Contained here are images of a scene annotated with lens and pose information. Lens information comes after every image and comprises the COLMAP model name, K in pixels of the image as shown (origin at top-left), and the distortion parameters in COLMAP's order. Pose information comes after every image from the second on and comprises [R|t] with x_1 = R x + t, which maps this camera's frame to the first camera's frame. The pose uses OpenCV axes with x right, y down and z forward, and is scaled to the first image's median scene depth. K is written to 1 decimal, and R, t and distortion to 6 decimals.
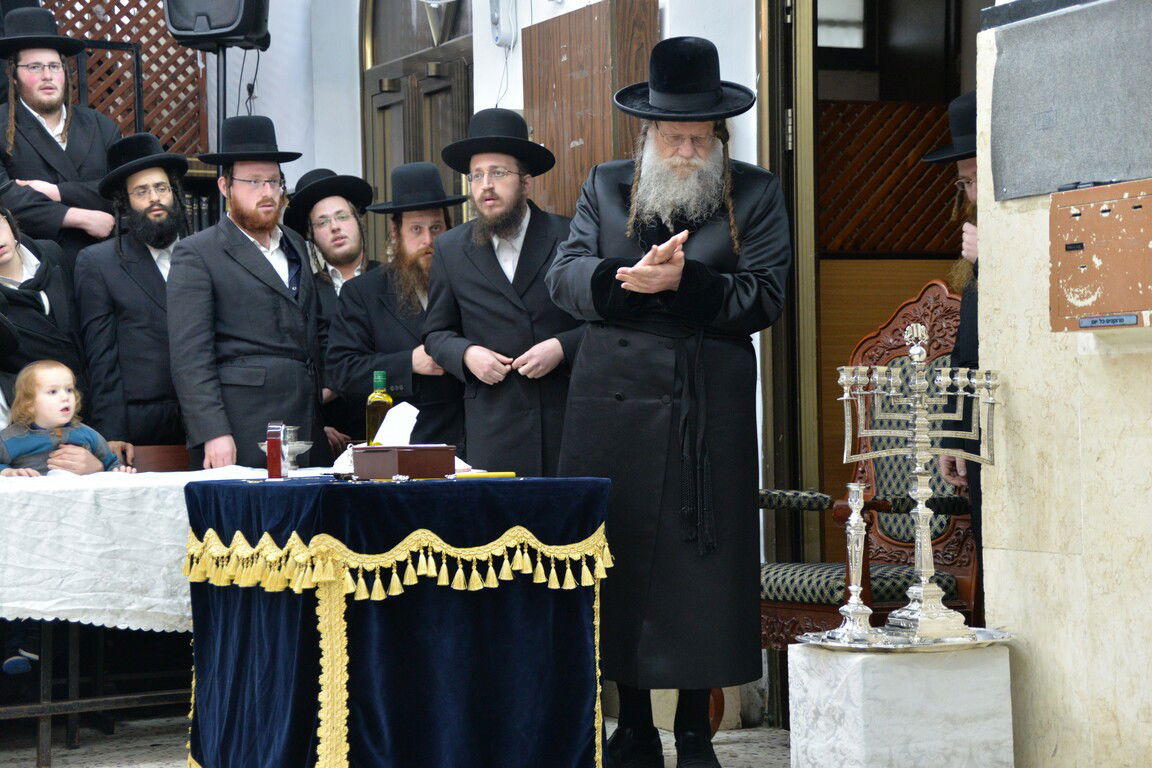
lens RADIAL K [[2908.1, 0, 561.2], [0, 2908.1, 398.2], [0, 0, 1]] dist [0.639182, 0.908239]
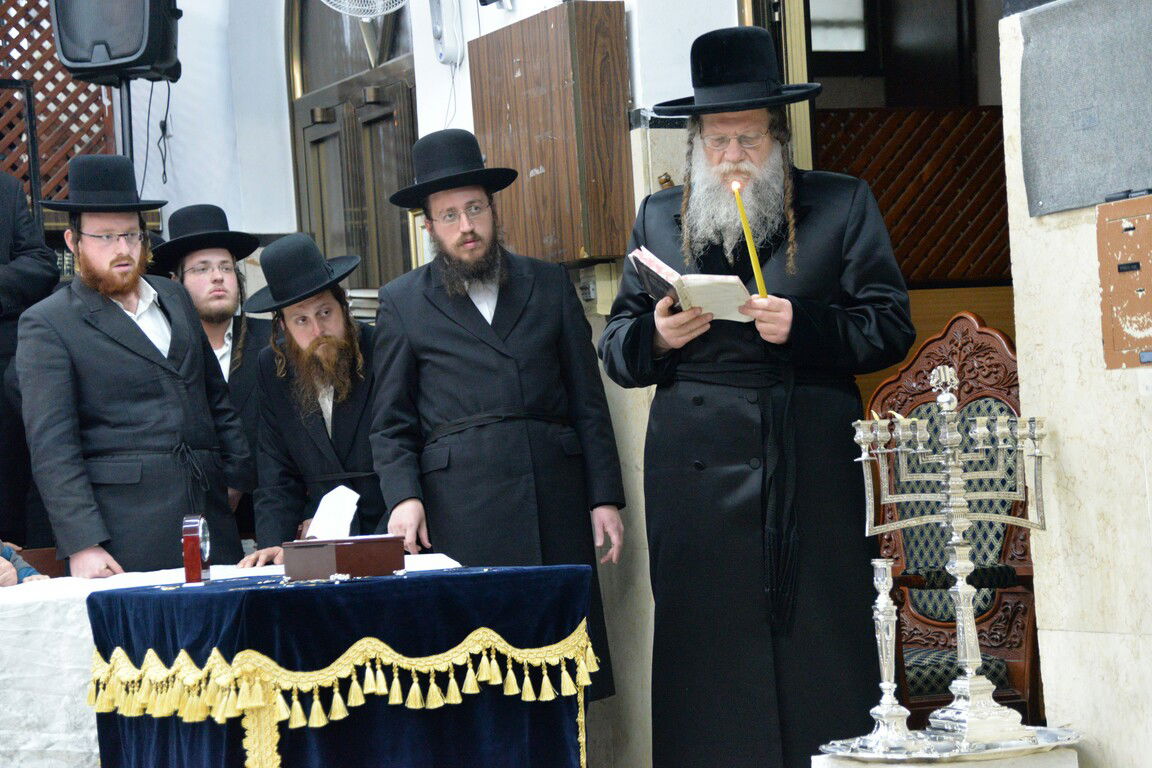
lens RADIAL K [[2995.0, 0, 576.0], [0, 2995.0, 384.0], [0, 0, 1]] dist [0.700376, 1.718644]
pose [[0.998945, -0.045891, 0.001476, 0.013936], [0.045911, 0.998773, -0.018539, -0.008901], [-0.000624, 0.018587, 0.999827, 0.131116]]
